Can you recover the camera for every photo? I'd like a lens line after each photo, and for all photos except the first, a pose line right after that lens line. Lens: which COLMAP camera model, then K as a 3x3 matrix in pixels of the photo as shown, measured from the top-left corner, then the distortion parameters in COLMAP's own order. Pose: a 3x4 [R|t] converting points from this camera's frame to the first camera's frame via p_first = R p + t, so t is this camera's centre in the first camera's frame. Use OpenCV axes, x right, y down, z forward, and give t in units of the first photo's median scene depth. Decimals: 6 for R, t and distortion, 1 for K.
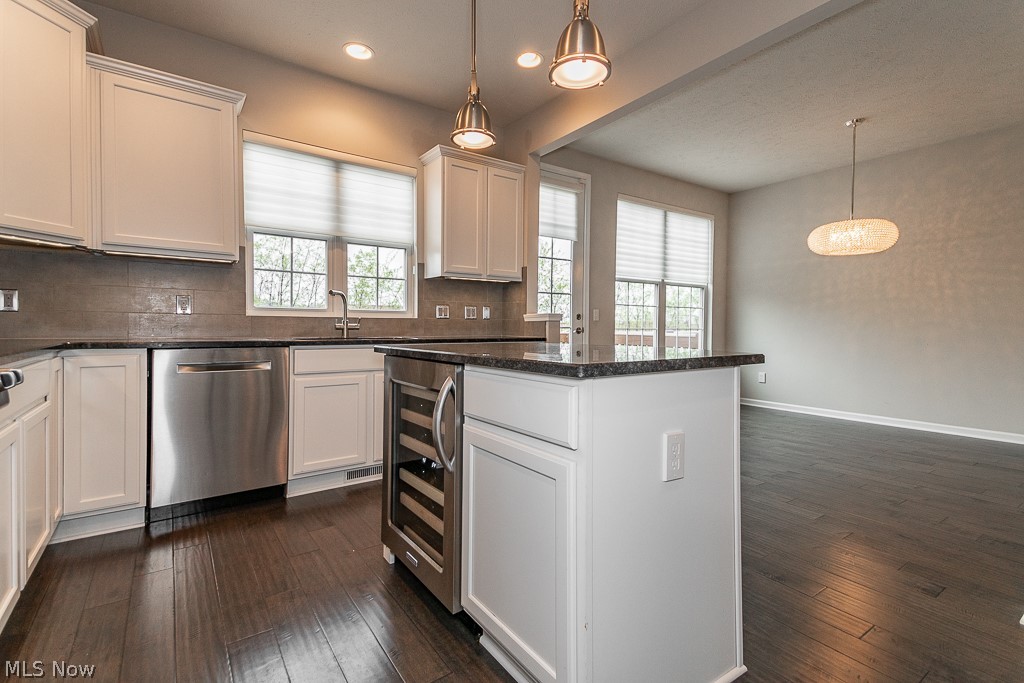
lens RADIAL K [[472.2, 0, 543.0], [0, 472.2, 334.2], [0, 0, 1]] dist [0.038522, -0.005198]
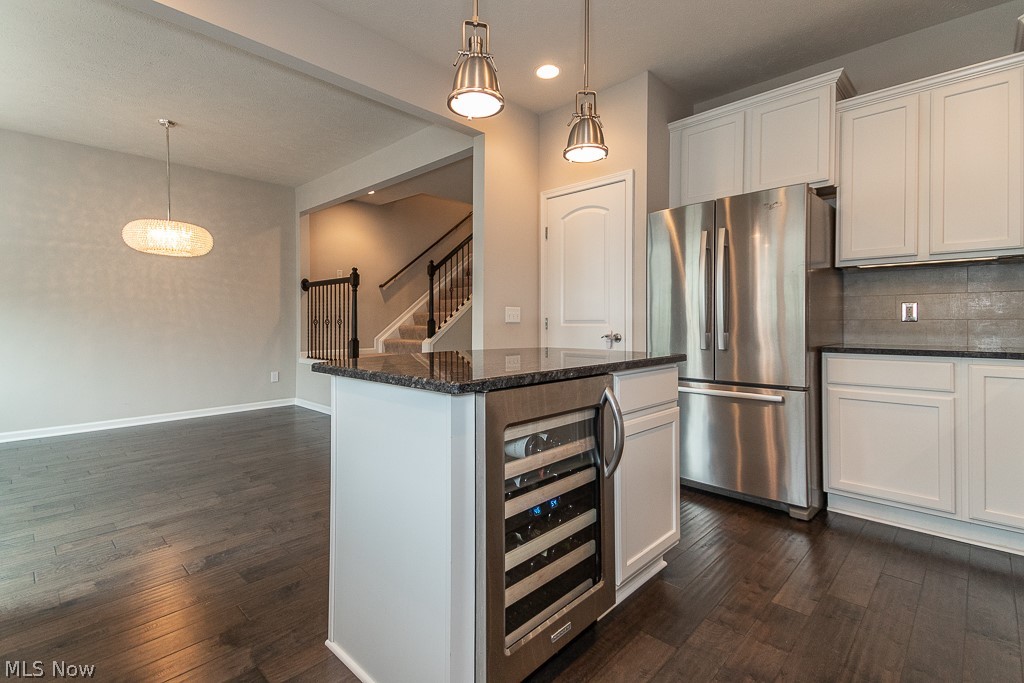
lens RADIAL K [[472.2, 0, 480.2], [0, 472.2, 320.7], [0, 0, 1]] dist [0.038522, -0.005198]
pose [[-0.138290, -0.002815, 0.990388, -0.429882], [0.021304, 0.999756, 0.005817, -0.022696], [-0.990163, 0.021904, -0.138196, 0.509674]]
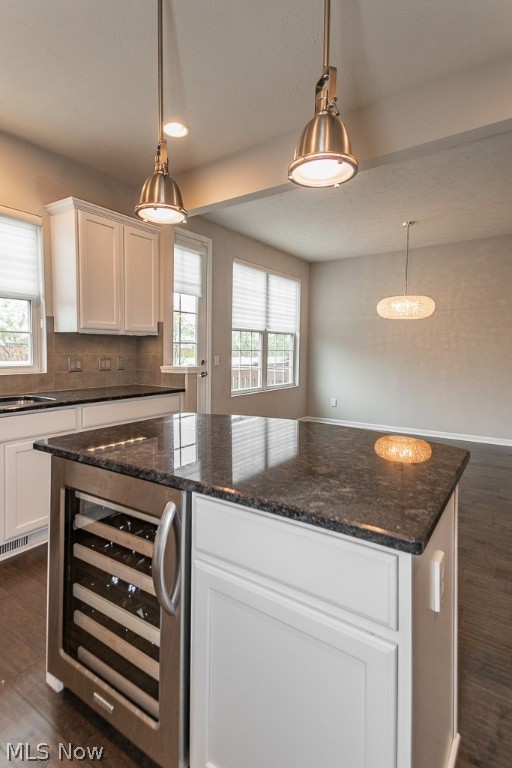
lens RADIAL K [[373.4, 0, 274.9], [0, 373.4, 367.6], [0, 0, 1]] dist [0.051035, -0.000488]
pose [[0.939286, -0.017031, 0.342713, -0.088723], [0.007711, 0.999563, 0.028540, -0.060877], [-0.343049, -0.024164, 0.939007, 0.103498]]
